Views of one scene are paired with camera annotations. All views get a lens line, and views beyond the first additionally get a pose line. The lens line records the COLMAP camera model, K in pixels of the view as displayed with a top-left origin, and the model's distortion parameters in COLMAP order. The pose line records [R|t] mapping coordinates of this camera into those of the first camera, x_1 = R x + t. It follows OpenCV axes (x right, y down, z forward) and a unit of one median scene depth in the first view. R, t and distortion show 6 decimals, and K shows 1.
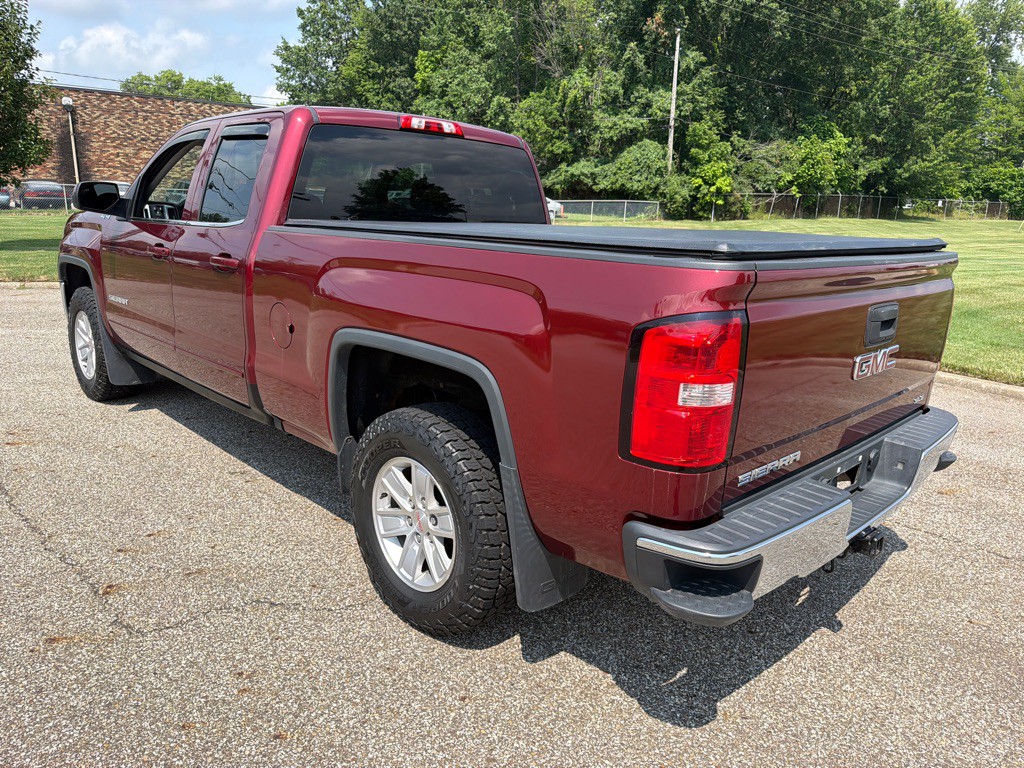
lens RADIAL K [[721.6, 0, 512.7], [0, 721.6, 391.5], [0, 0, 1]] dist [0.034689, -0.039572]
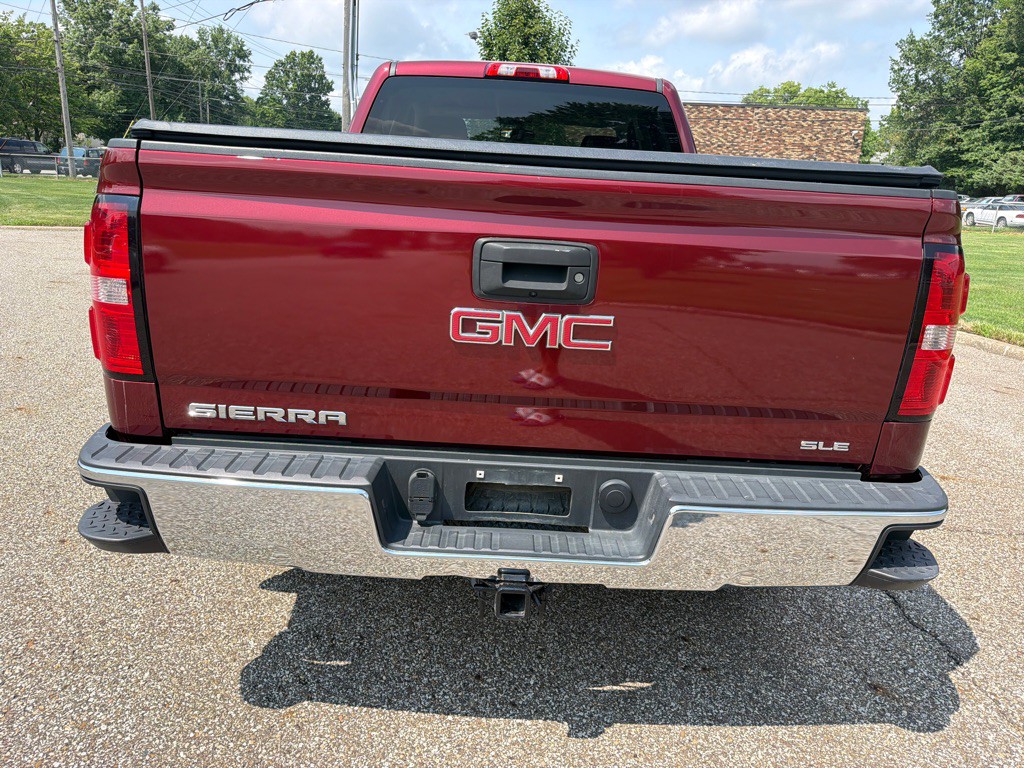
lens RADIAL K [[721.6, 0, 516.0], [0, 721.6, 375.0], [0, 0, 1]] dist [0.034689, -0.039572]
pose [[0.718822, 0.182435, -0.670830, 0.250525], [-0.204125, 0.977807, 0.047191, -0.006546], [0.664551, 0.103011, 0.740109, 0.134063]]
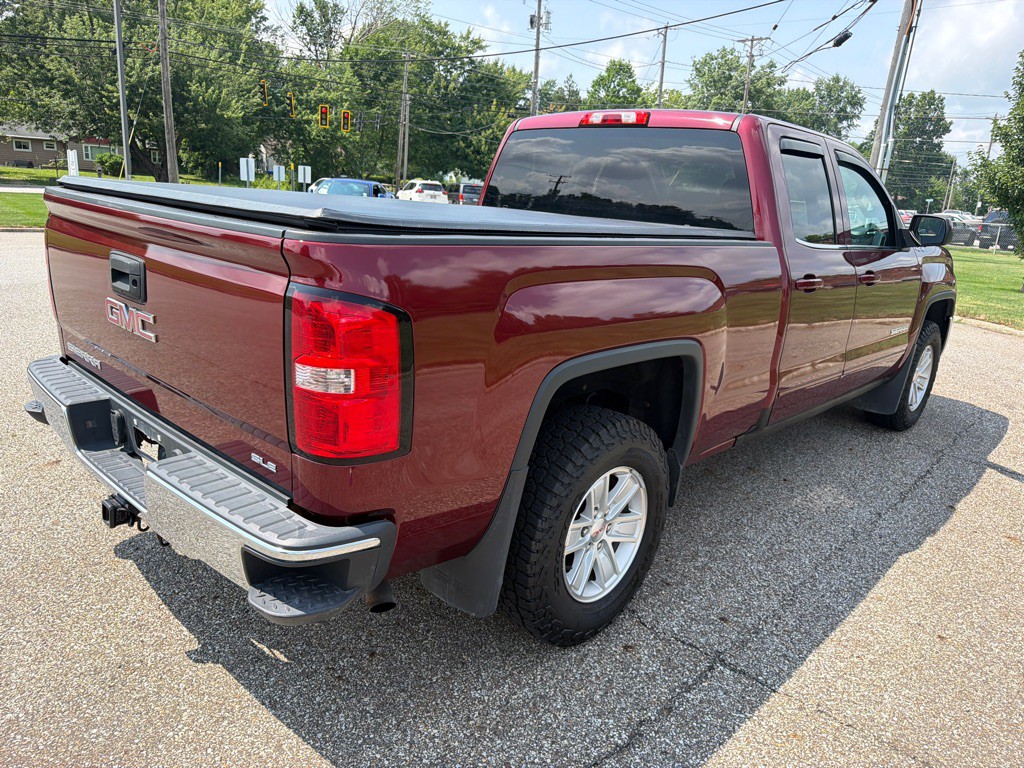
lens RADIAL K [[721.6, 0, 513.4], [0, 721.6, 380.1], [0, 0, 1]] dist [0.034689, -0.039572]
pose [[0.044273, 0.224049, -0.973572, 0.380817], [-0.322049, 0.925703, 0.198388, -0.080307], [0.945687, 0.304754, 0.113139, 0.365026]]
